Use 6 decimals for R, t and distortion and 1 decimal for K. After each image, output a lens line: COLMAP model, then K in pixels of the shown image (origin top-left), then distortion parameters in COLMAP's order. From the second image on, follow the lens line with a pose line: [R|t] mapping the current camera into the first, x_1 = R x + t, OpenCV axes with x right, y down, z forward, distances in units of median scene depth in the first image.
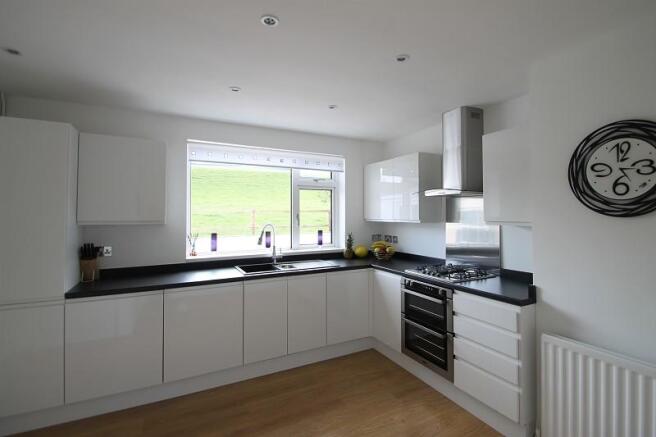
lens RADIAL K [[311.0, 0, 335.9], [0, 311.0, 209.5], [0, 0, 1]] dist [-0.000544, -0.000765]
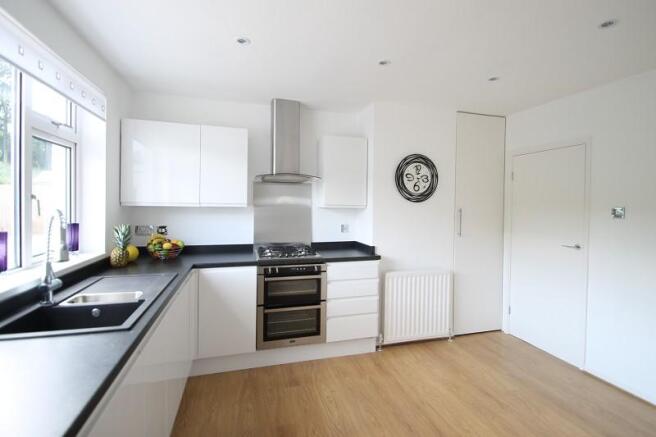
lens RADIAL K [[311.0, 0, 335.9], [0, 311.0, 209.5], [0, 0, 1]] dist [-0.000544, -0.000765]
pose [[0.184054, -0.009076, 0.982874, -0.779627], [-0.029012, 0.999472, 0.014662, 0.038862], [-0.982488, -0.031213, 0.183693, 0.768283]]
